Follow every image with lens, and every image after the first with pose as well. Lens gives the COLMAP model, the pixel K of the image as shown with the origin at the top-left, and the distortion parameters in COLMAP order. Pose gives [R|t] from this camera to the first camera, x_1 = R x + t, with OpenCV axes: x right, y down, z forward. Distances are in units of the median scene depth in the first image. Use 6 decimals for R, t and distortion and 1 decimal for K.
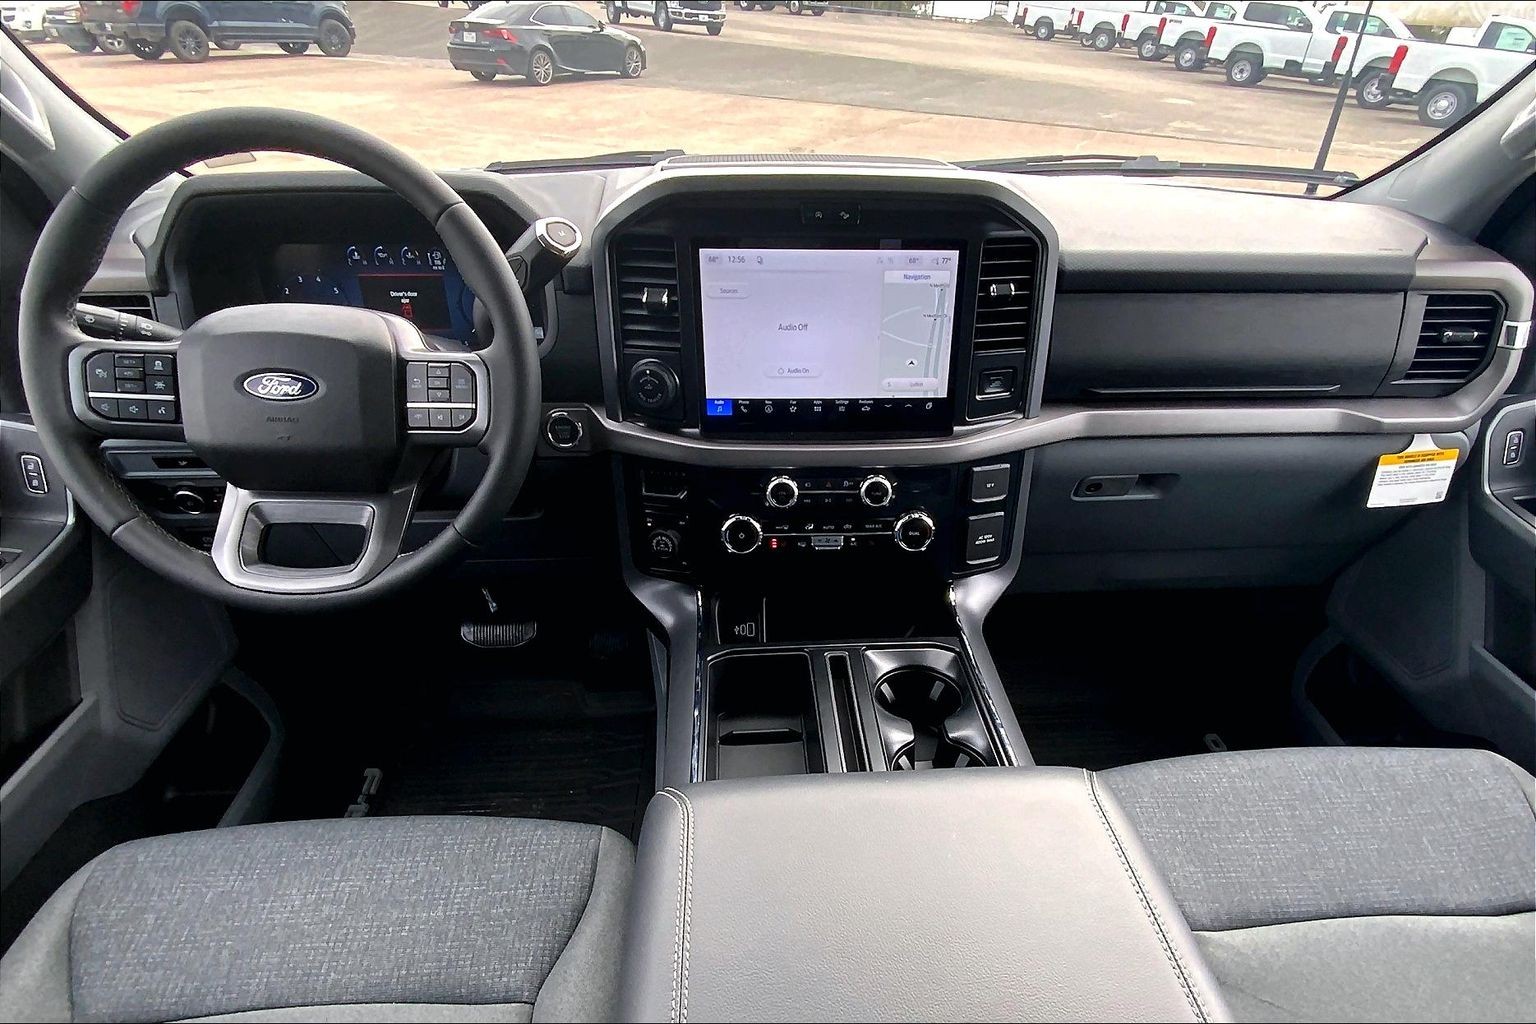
lens RADIAL K [[823.7, 0, 803.6], [0, 823.7, 607.3], [0, 0, 1]] dist [0.008691, -0.005471]
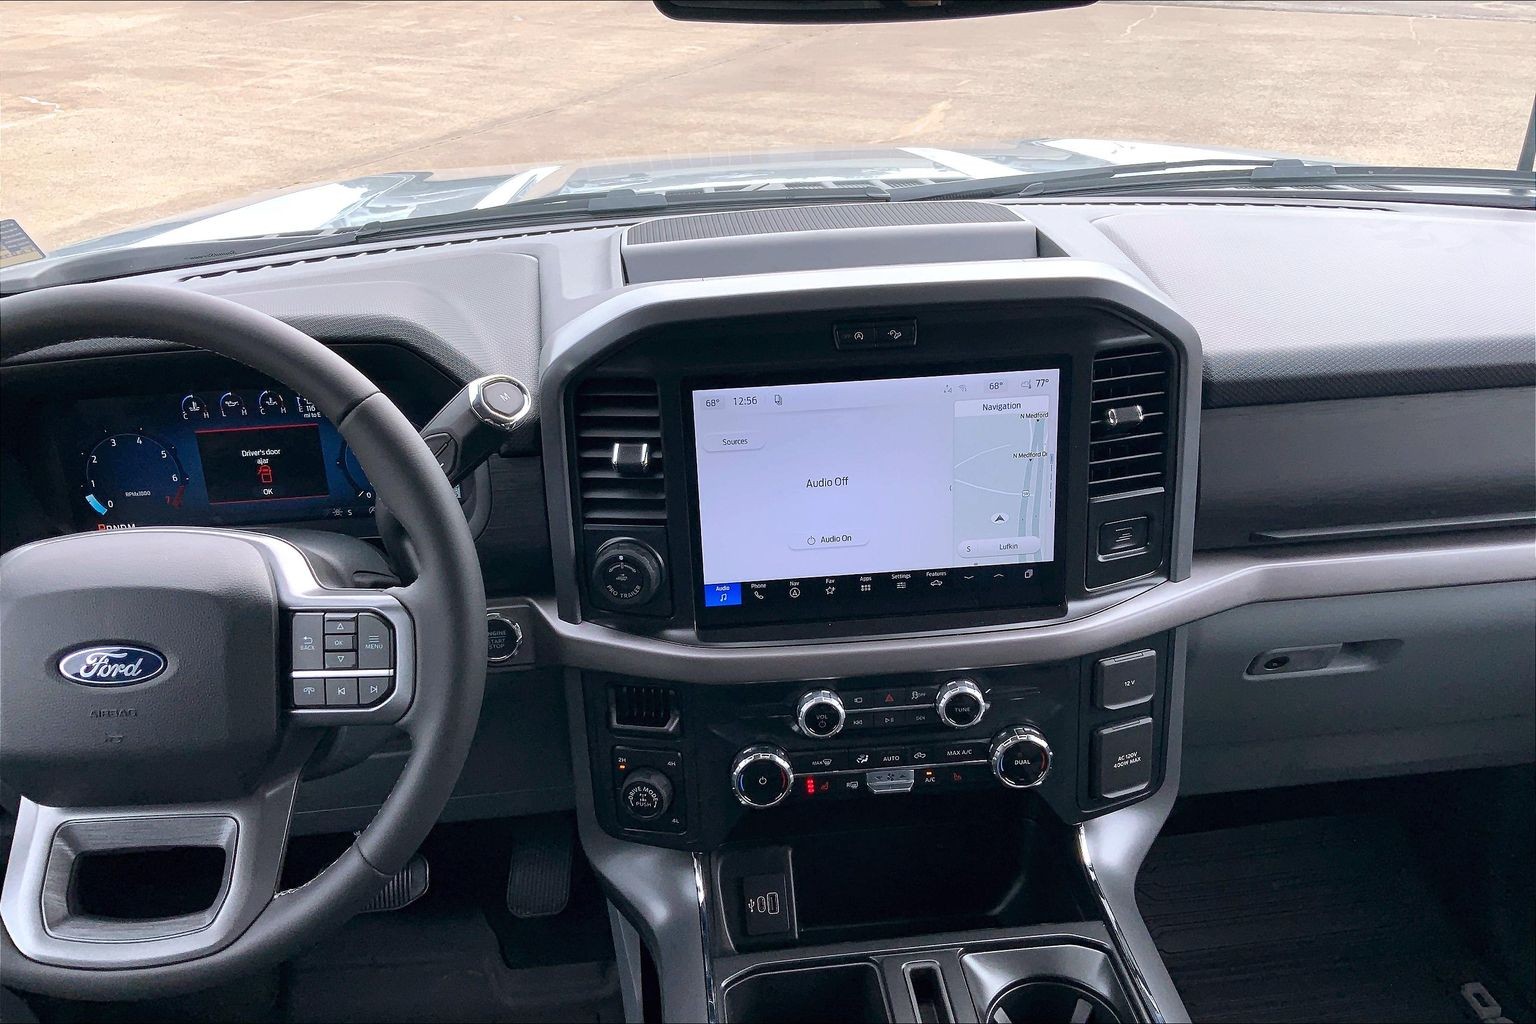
lens RADIAL K [[1236.1, 0, 760.7], [0, 1236.1, 510.9], [0, 0, 1]] dist [0.038770, -0.072208]
pose [[0.998519, -0.054158, -0.005168, -0.061655], [0.052786, 0.987437, -0.148936, -0.156830], [0.013169, 0.148442, 0.988833, -0.024223]]
